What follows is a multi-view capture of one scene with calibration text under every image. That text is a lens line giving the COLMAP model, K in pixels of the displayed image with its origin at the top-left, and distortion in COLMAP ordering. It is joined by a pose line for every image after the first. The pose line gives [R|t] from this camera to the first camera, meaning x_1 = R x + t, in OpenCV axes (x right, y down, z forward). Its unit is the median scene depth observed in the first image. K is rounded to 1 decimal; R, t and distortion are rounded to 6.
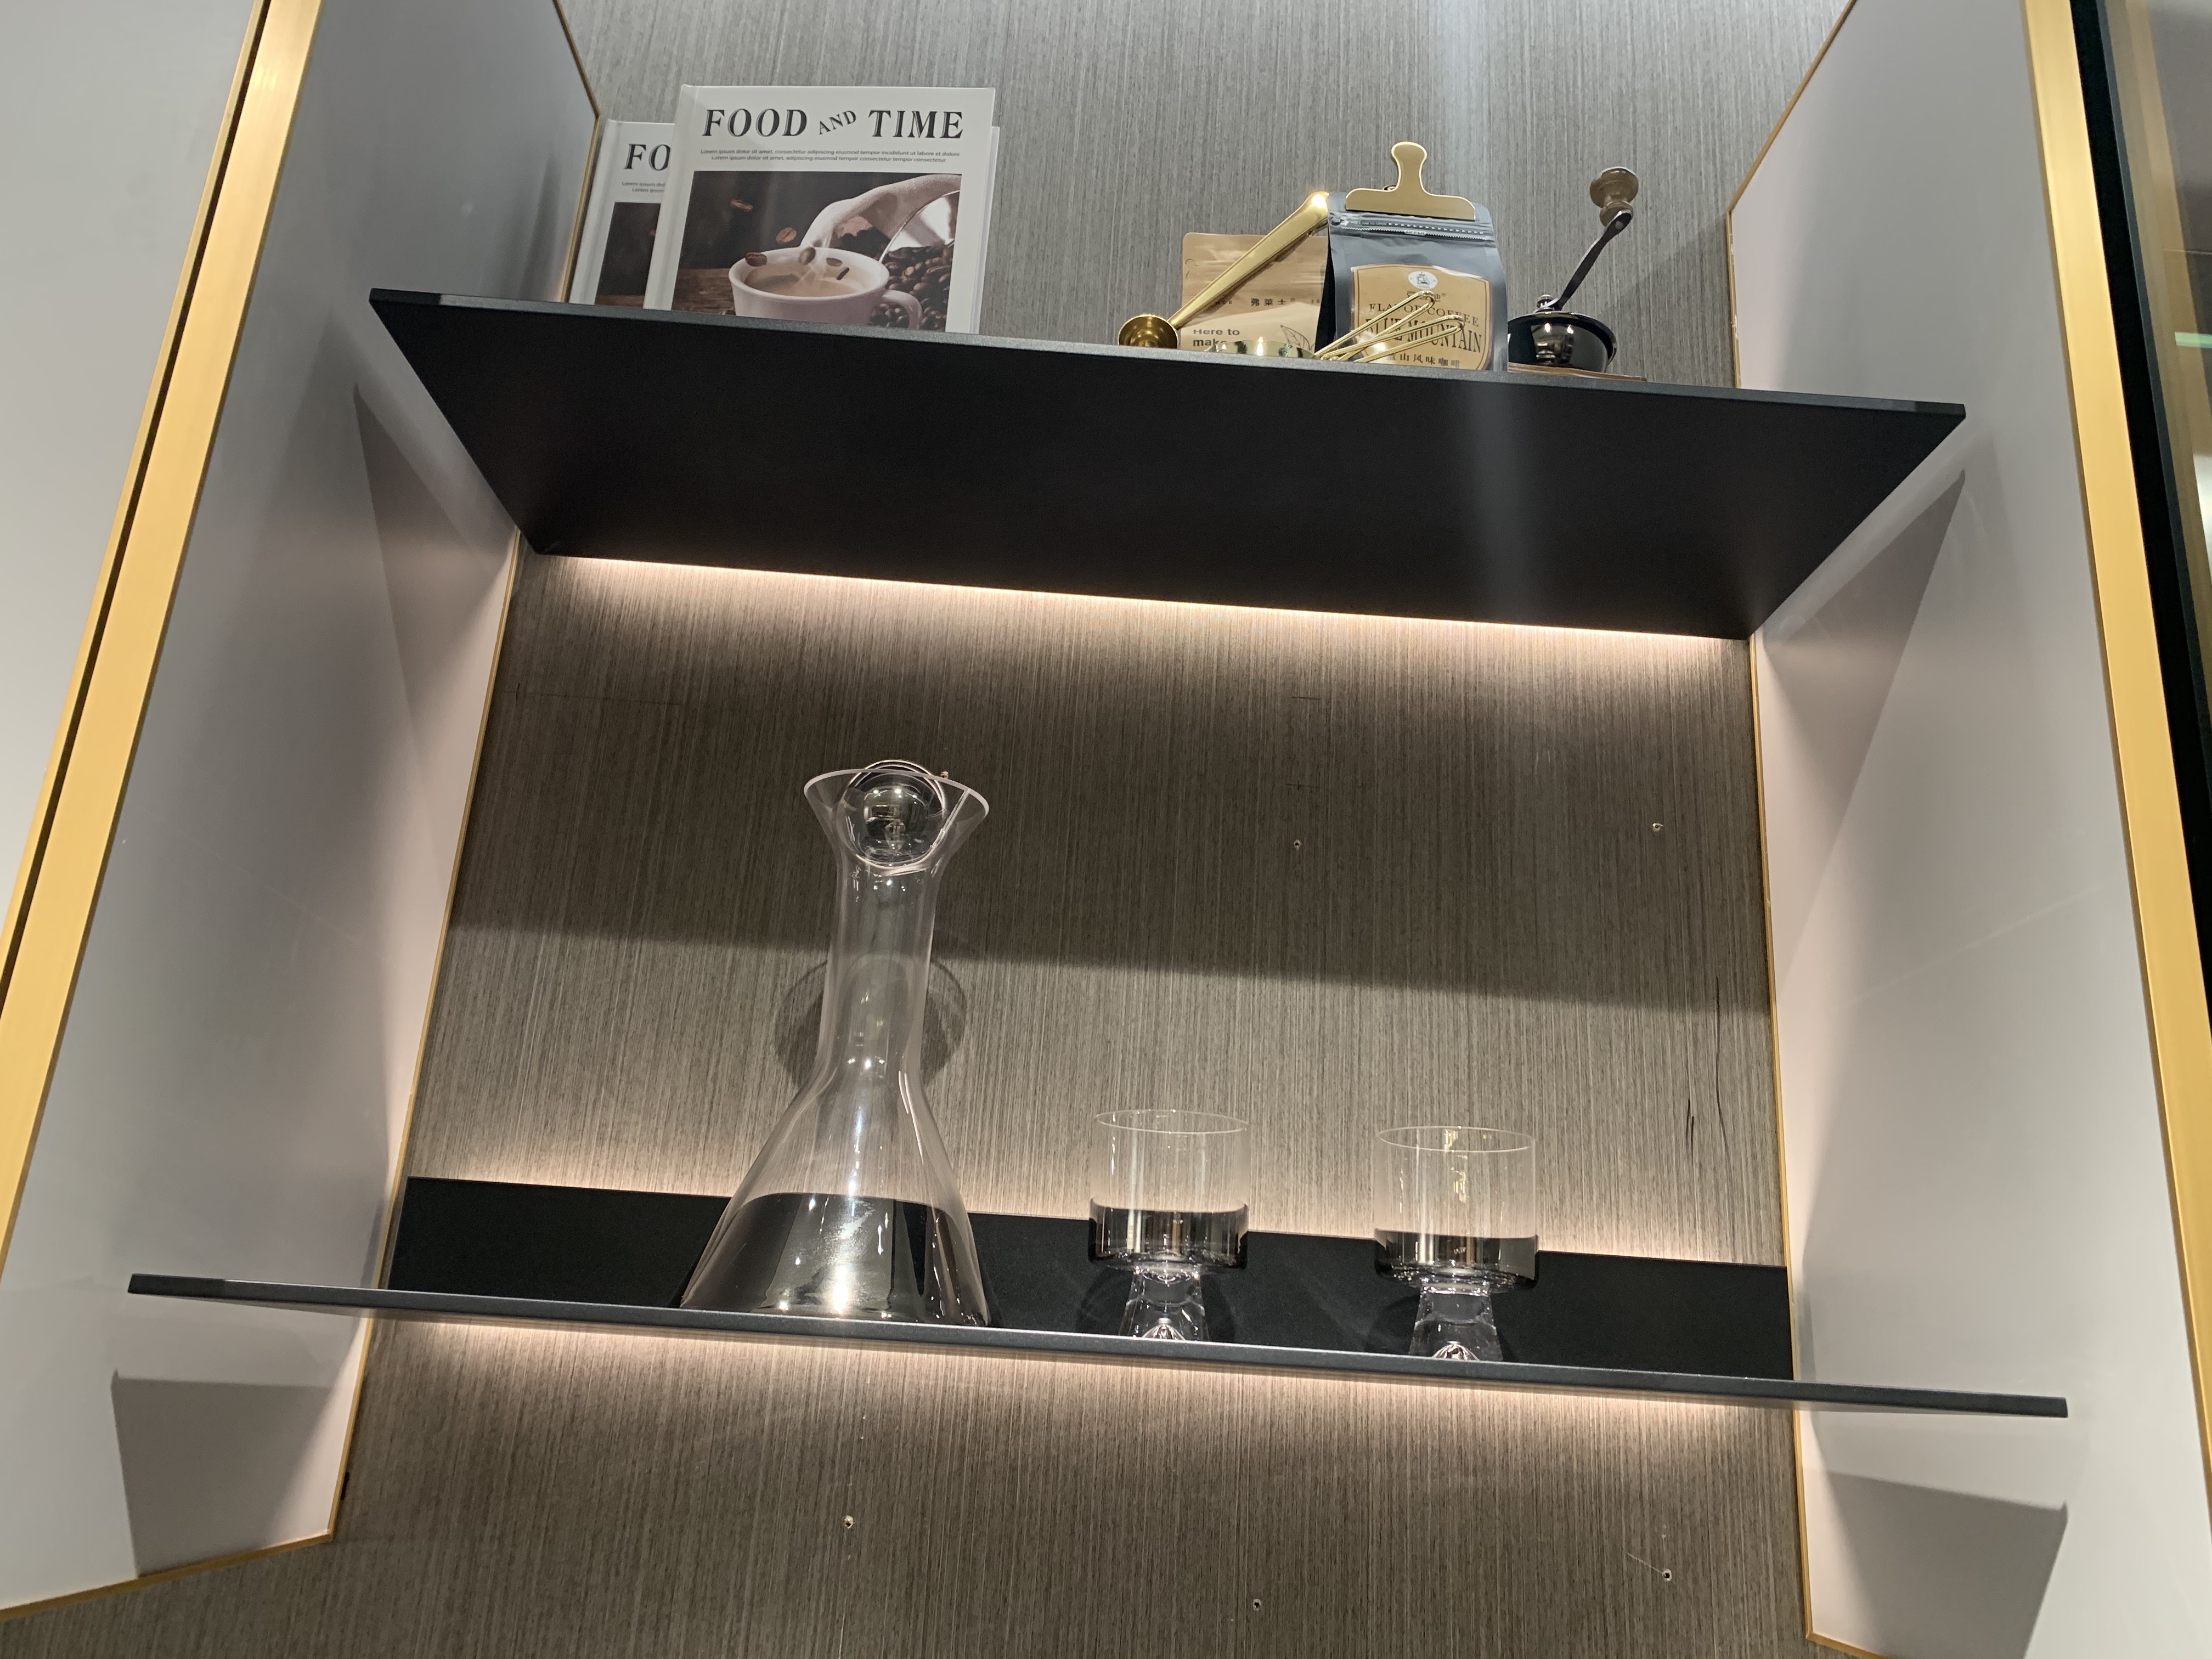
lens RADIAL K [[1685.0, 0, 1115.7], [0, 1685.0, 825.0], [0, 0, 1]] dist [0.010897, 0.002140]
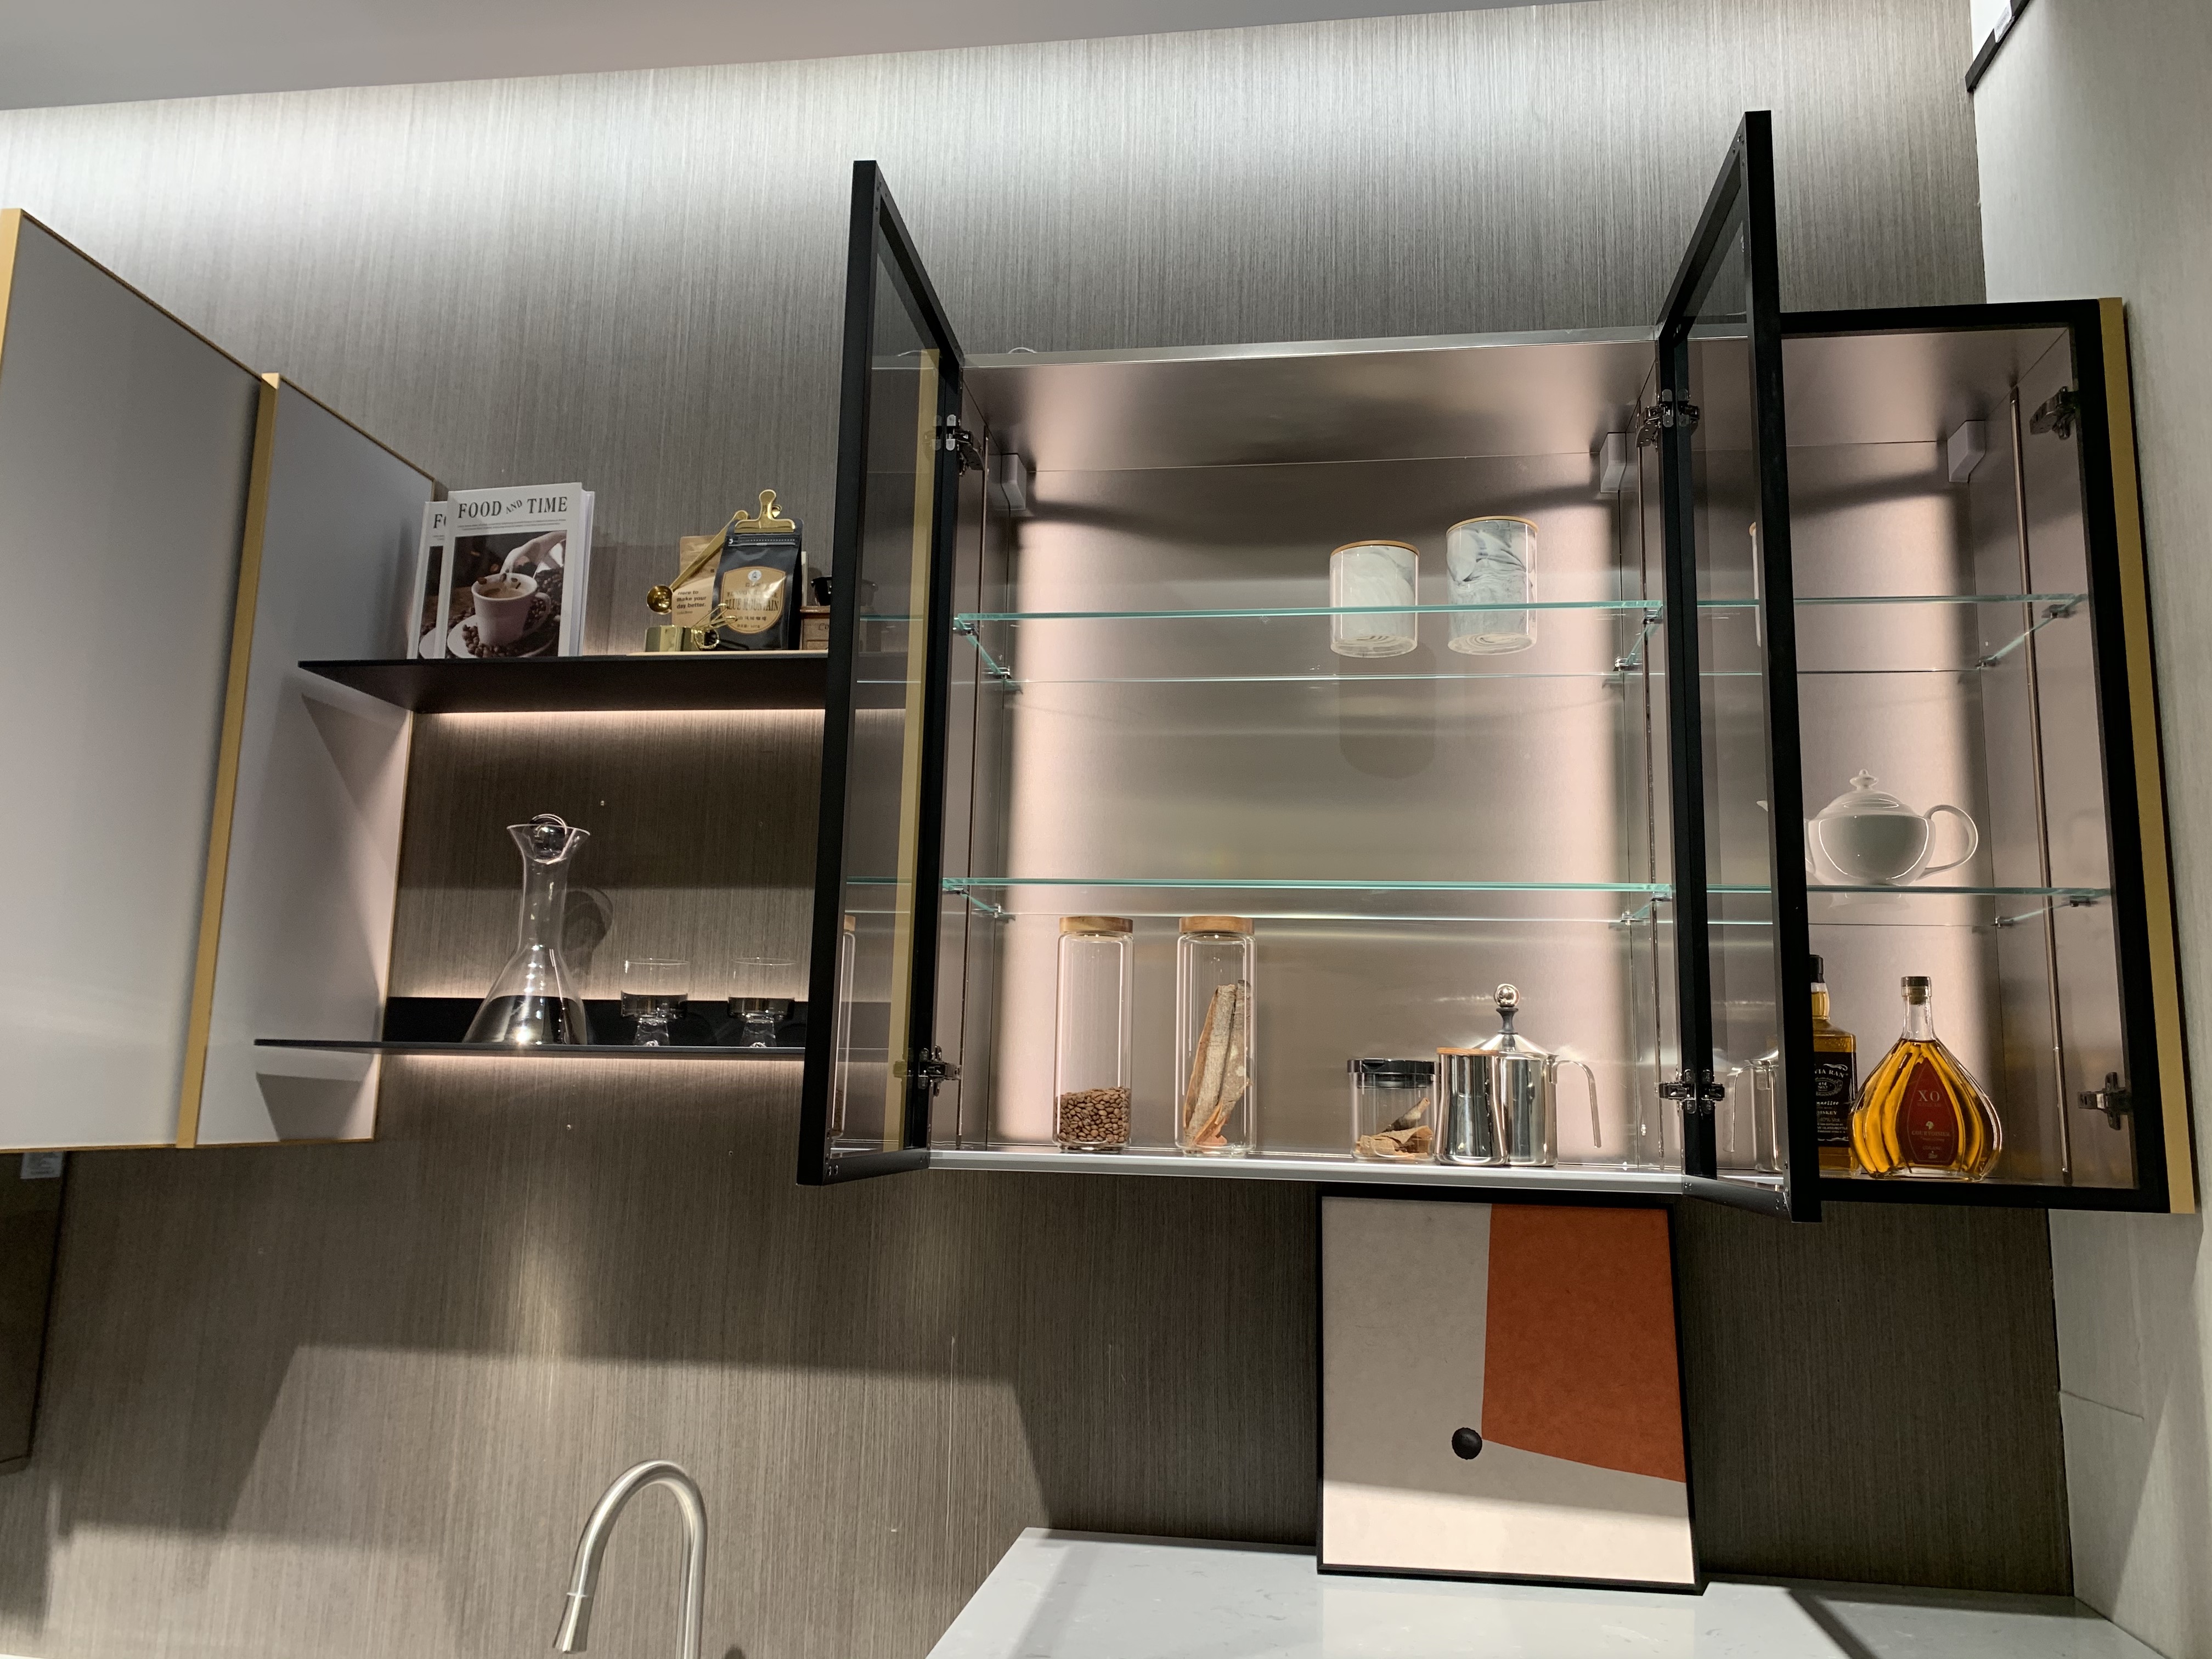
lens RADIAL K [[1705.8, 0, 1102.7], [0, 1705.8, 814.9], [0, 0, 1]] dist [0.052036, -0.055719]
pose [[0.981133, -0.067597, -0.181129, 1.002590], [0.091817, 0.987404, 0.128854, -0.258765], [0.170137, -0.143054, 0.974982, -1.128442]]
